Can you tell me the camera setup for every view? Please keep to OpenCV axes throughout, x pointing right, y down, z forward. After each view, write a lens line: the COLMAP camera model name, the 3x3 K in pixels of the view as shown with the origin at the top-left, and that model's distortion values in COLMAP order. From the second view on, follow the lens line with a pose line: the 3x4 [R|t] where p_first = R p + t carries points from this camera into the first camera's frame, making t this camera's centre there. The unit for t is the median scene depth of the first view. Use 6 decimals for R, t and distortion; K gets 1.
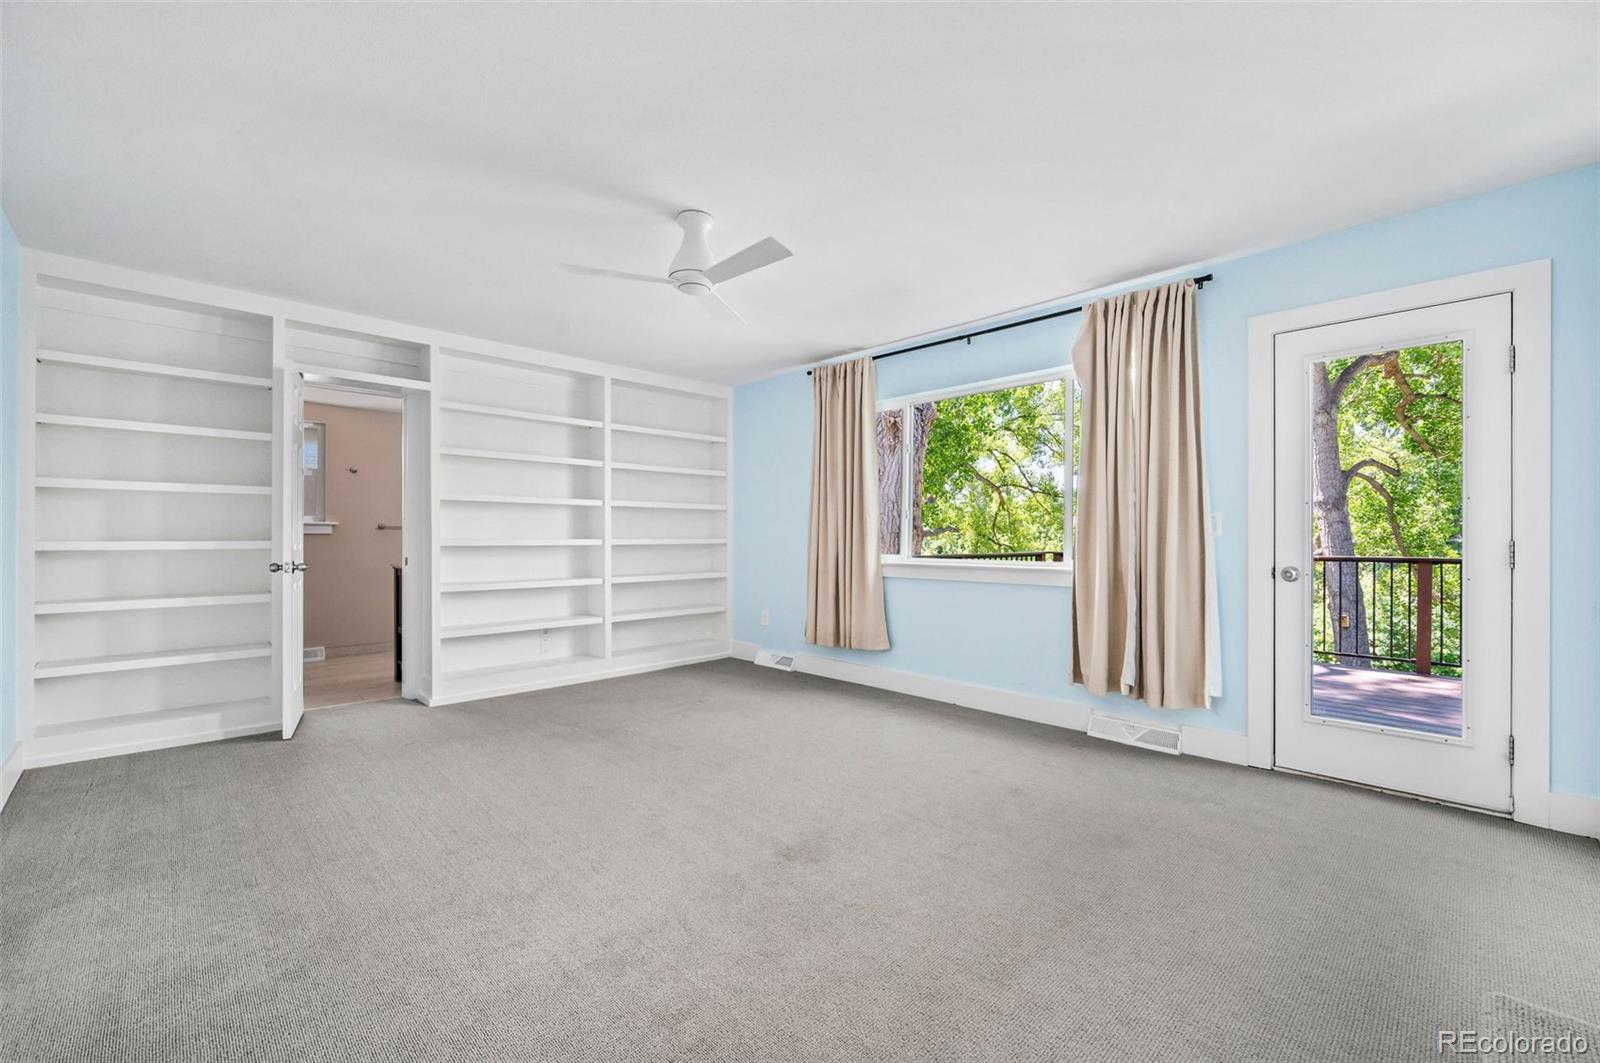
lens RADIAL K [[651.4, 0, 803.5], [0, 651.4, 539.4], [0, 0, 1]] dist [0.006684, -0.000227]
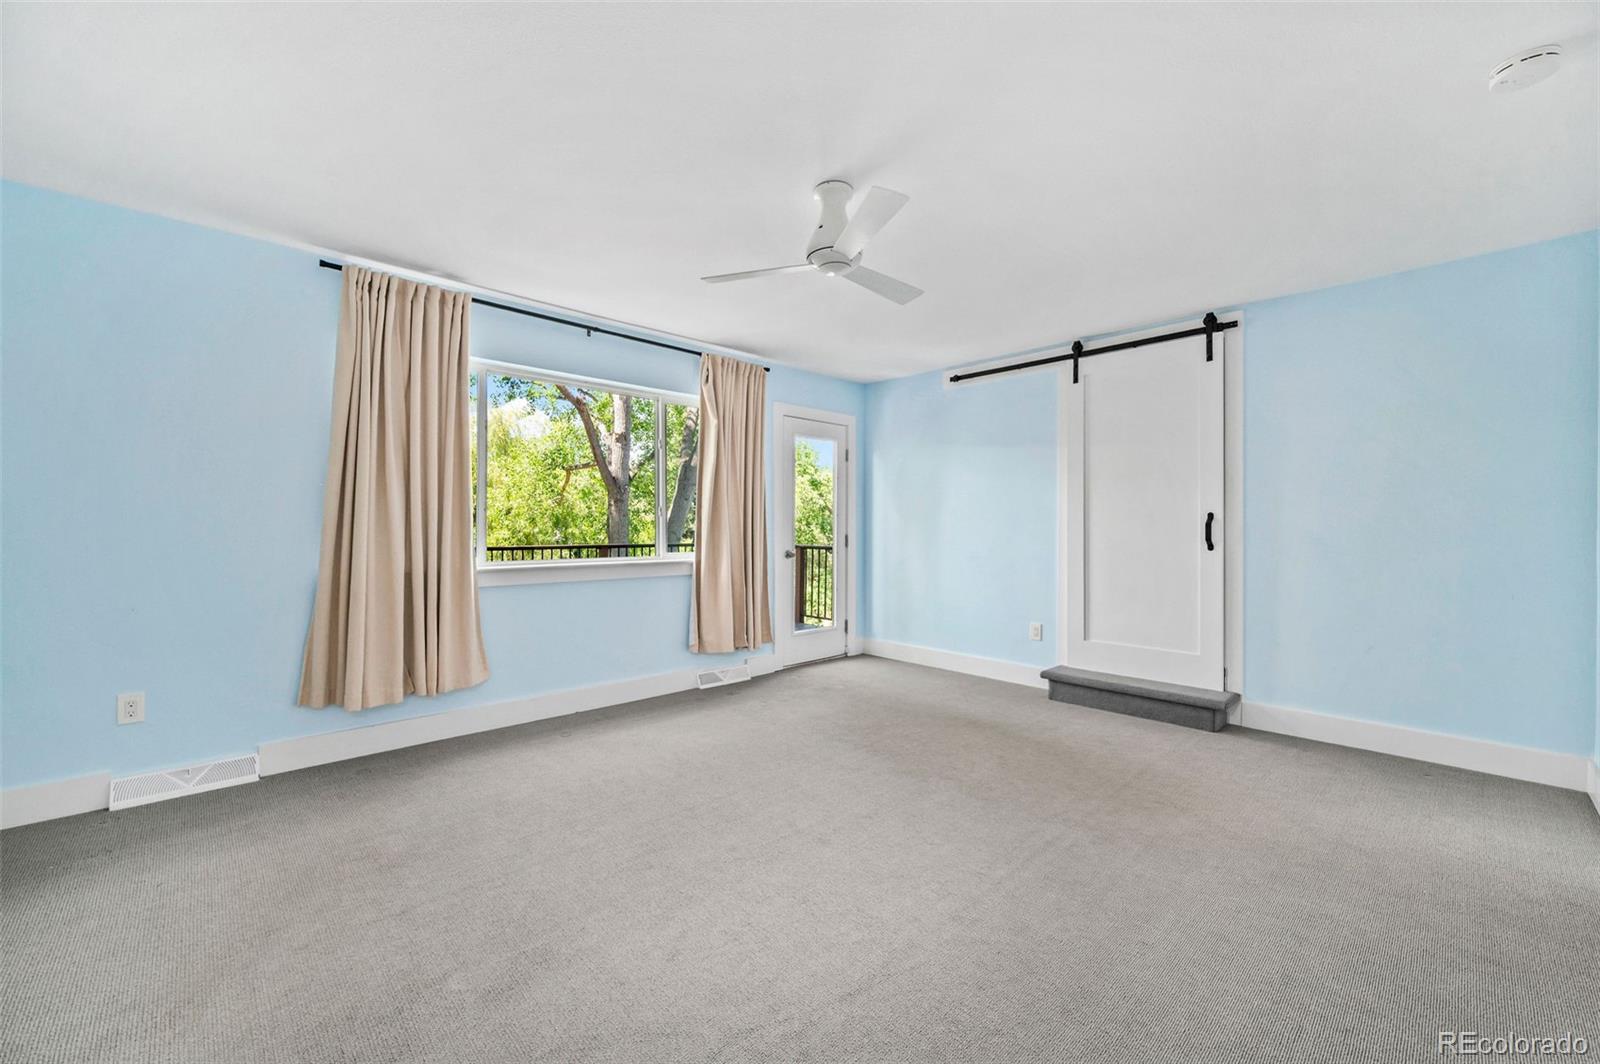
lens RADIAL K [[636.6, 0, 792.8], [0, 636.6, 524.6], [0, 0, 1]] dist [0.001866, 0.000043]
pose [[0.025597, 0.007164, 0.999647, -0.678347], [0.002023, 0.999972, -0.007218, -0.010604], [-0.999670, 0.002207, 0.025582, 0.663095]]
